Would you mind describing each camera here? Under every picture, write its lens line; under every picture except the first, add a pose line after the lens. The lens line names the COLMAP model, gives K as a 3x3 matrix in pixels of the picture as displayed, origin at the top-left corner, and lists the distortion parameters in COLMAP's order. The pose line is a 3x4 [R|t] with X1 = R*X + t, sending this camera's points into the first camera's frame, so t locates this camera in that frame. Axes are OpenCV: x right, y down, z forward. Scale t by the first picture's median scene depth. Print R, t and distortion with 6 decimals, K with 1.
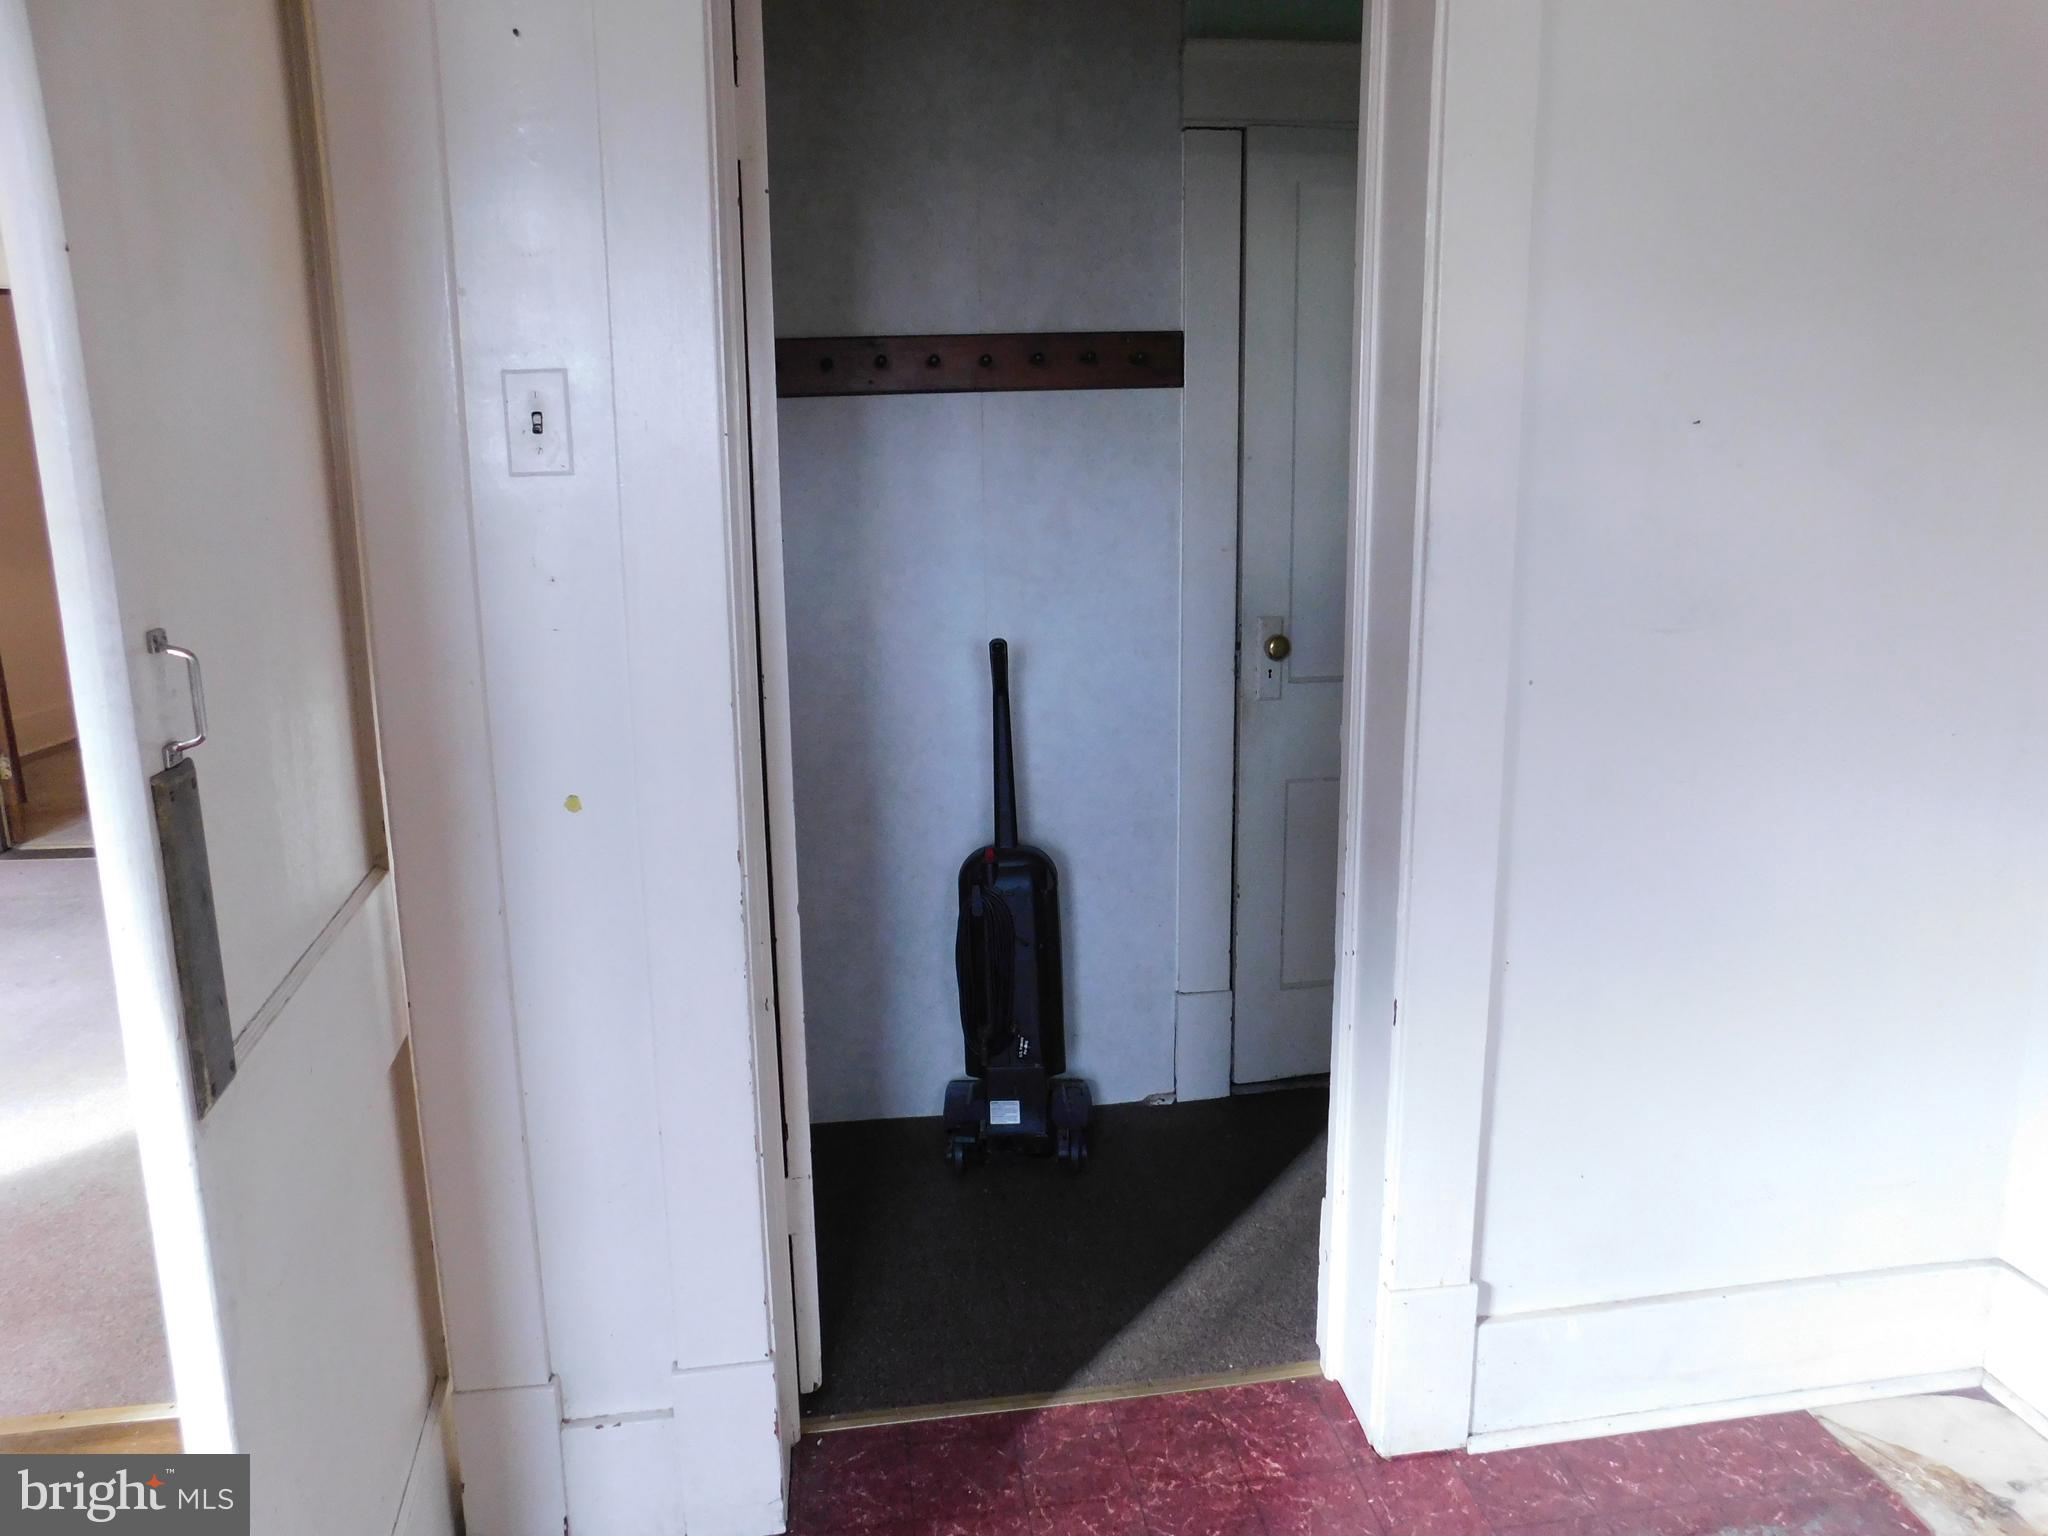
lens RADIAL K [[1420.0, 0, 1023.8], [0, 1420.0, 770.0], [0, 0, 1]] dist [-0.074195, 0.061050]
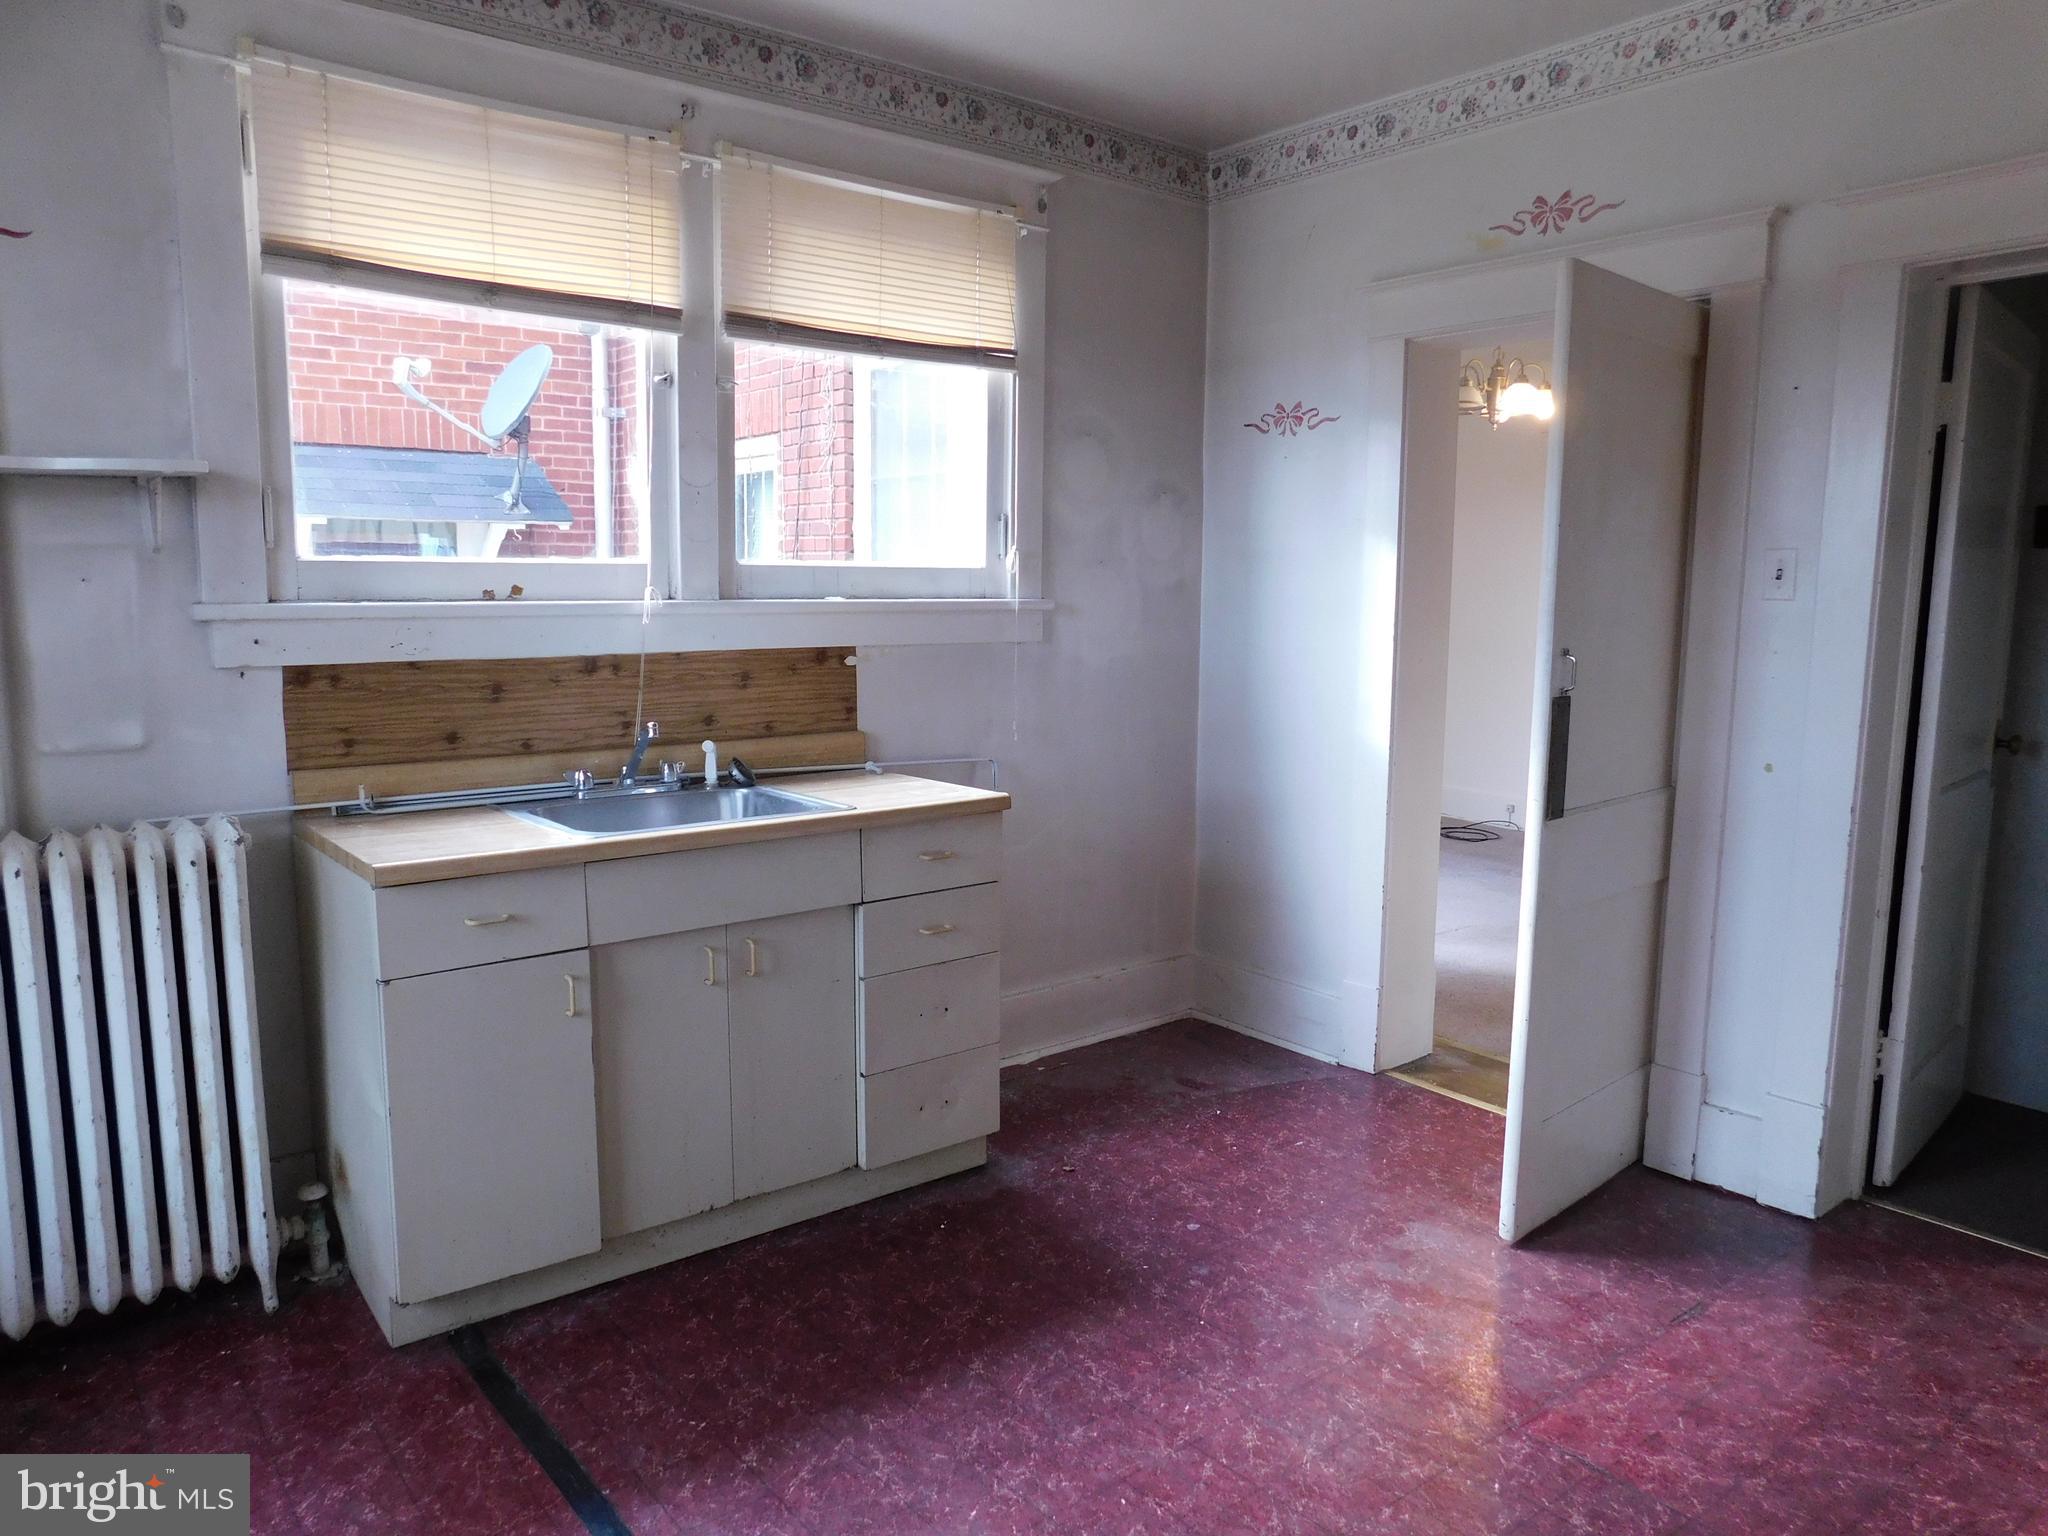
lens RADIAL K [[1420.0, 0, 1020.8], [0, 1420.0, 773.1], [0, 0, 1]] dist [-0.074195, 0.061050]
pose [[0.516236, 0.133912, -0.845912, 0.815730], [-0.190578, 0.980898, 0.038977, 0.159779], [0.834973, 0.141091, 0.531896, -0.922778]]
